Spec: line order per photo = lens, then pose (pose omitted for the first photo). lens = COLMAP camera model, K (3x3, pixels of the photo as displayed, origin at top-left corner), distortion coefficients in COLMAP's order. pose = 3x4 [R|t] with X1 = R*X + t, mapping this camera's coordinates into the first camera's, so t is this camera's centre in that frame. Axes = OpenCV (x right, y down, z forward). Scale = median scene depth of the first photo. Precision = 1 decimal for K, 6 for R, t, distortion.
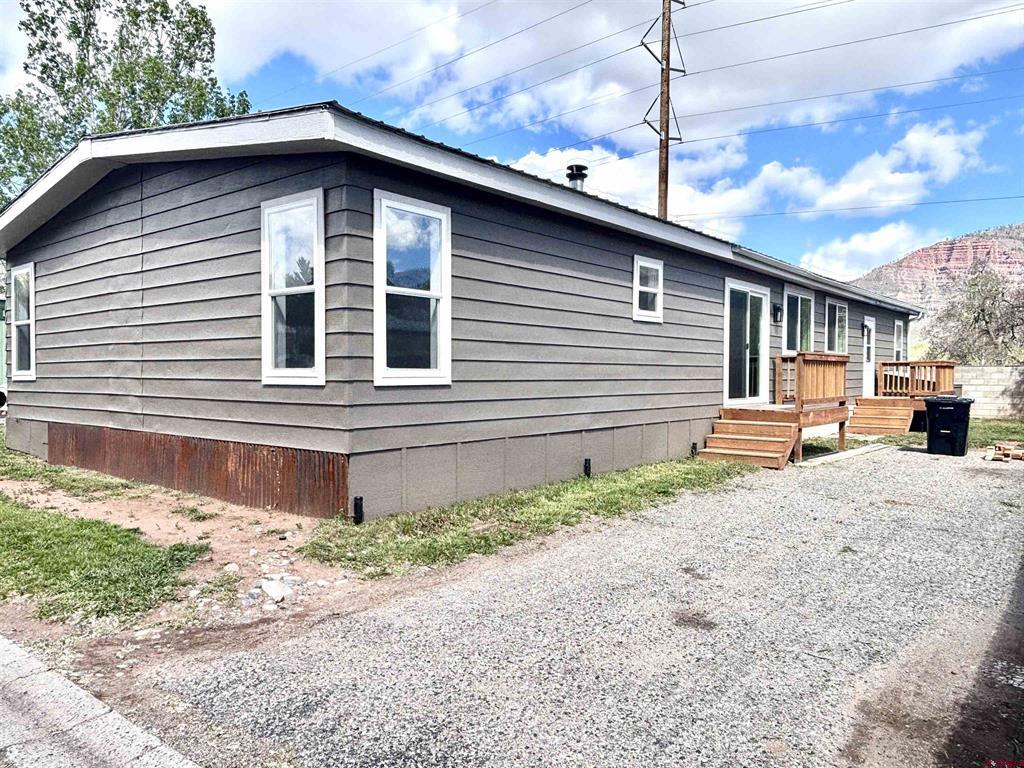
lens RADIAL K [[725.8, 0, 512.0], [0, 725.8, 384.0], [0, 0, 1]] dist [0.004601, 0.000854]
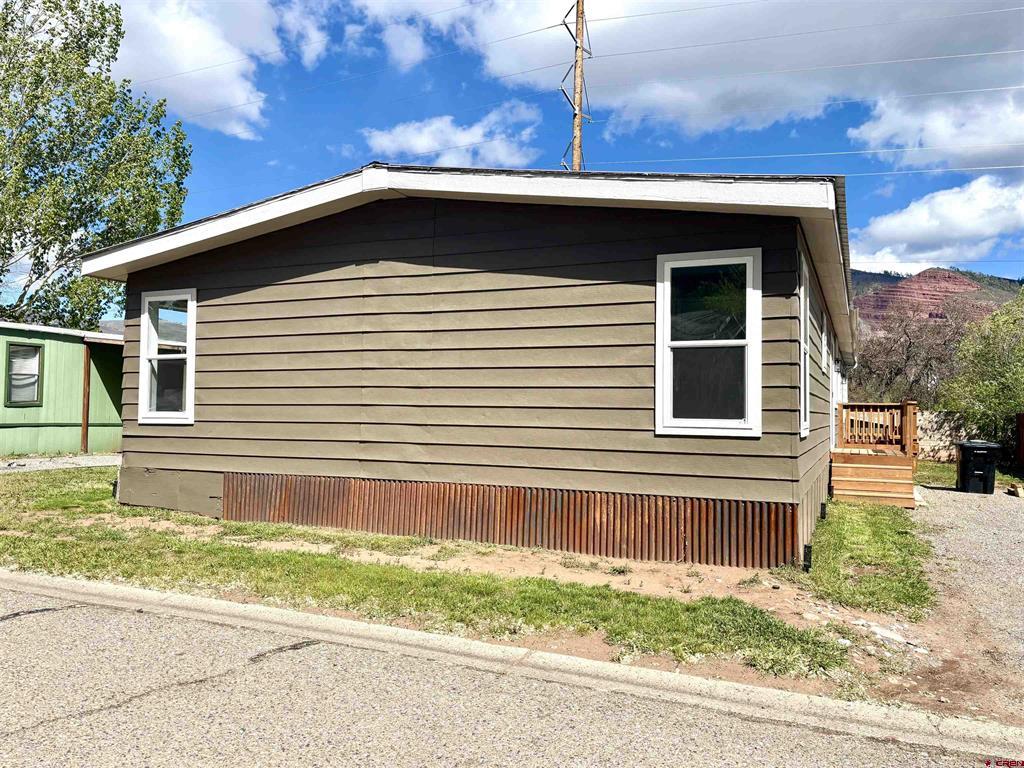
lens RADIAL K [[772.8, 0, 500.0], [0, 772.8, 382.1], [0, 0, 1]] dist [0.055025, -0.059649]
pose [[0.963388, 0.019373, 0.267409, -0.756092], [-0.006105, 0.998712, -0.050360, -0.014834], [-0.268040, 0.046884, 0.962266, 0.030344]]
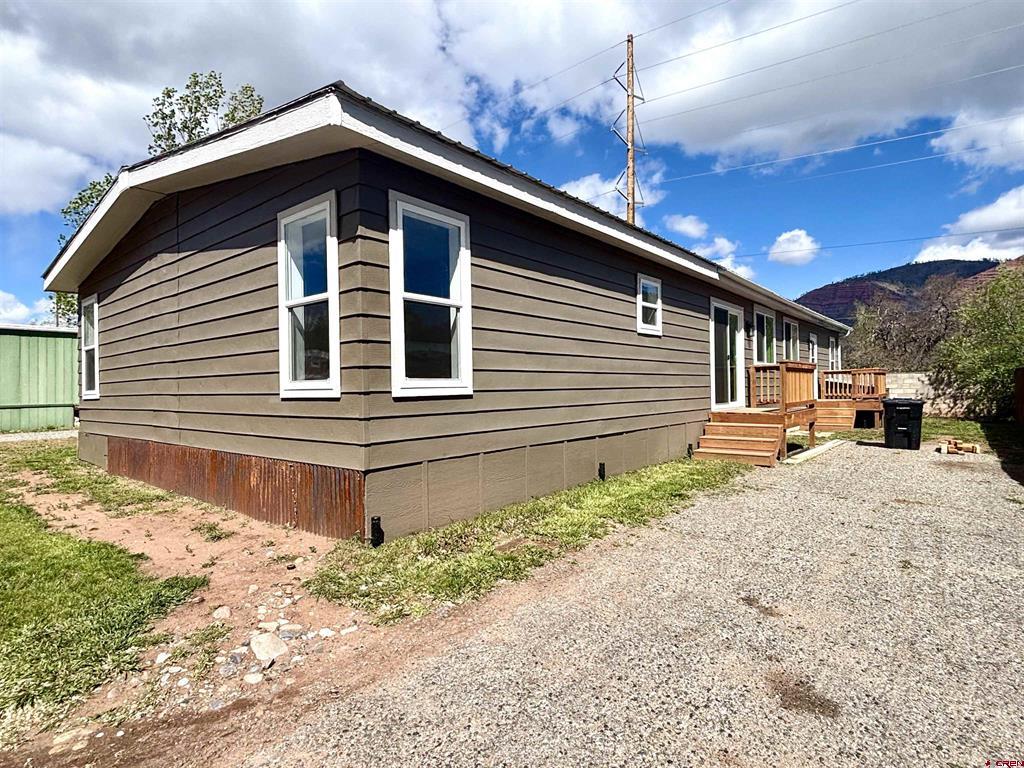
lens RADIAL K [[538.5, 0, 510.3], [0, 538.5, 380.2], [0, 0, 1]] dist [-0.004550, -0.000734]
pose [[0.999814, -0.018831, -0.004119, -0.027238], [0.018705, 0.999413, -0.028690, 0.002972], [0.004657, 0.028608, 0.999580, 0.249027]]
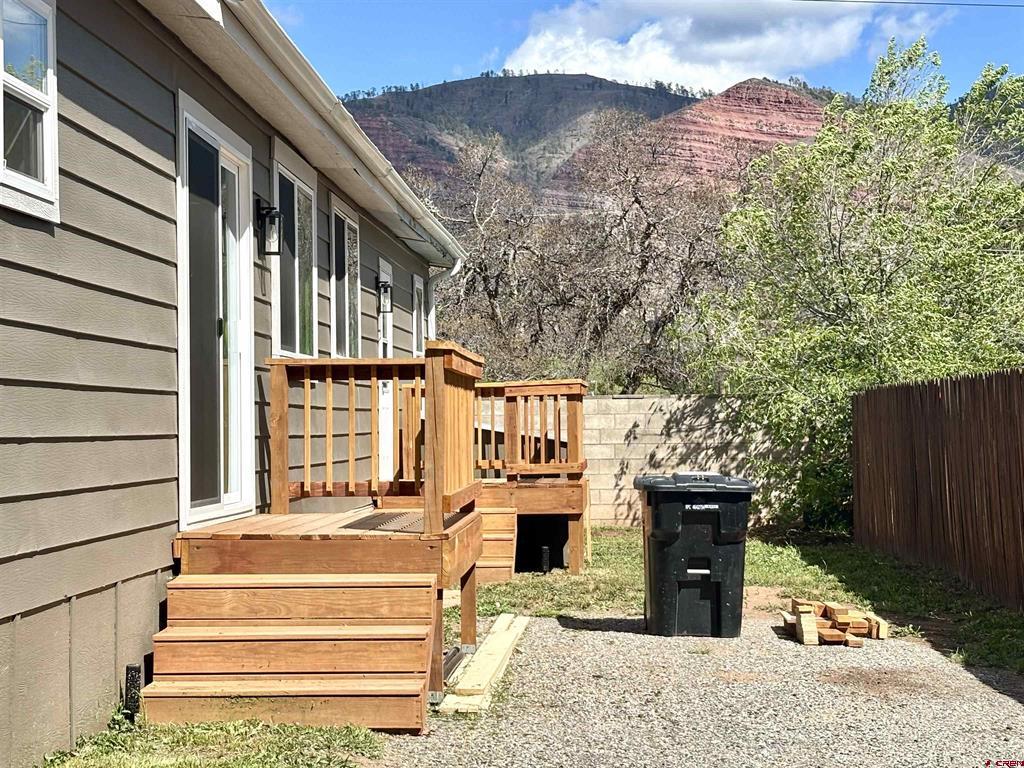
lens RADIAL K [[1967.6, 0, 512.0], [0, 1967.6, 384.0], [0, 0, 1]] dist [0.227464, -0.045029]
pose [[0.796190, 0.003733, 0.605035, -0.134448], [0.017430, 0.999424, -0.029104, -0.003002], [-0.604795, 0.033718, 0.795667, 0.435624]]
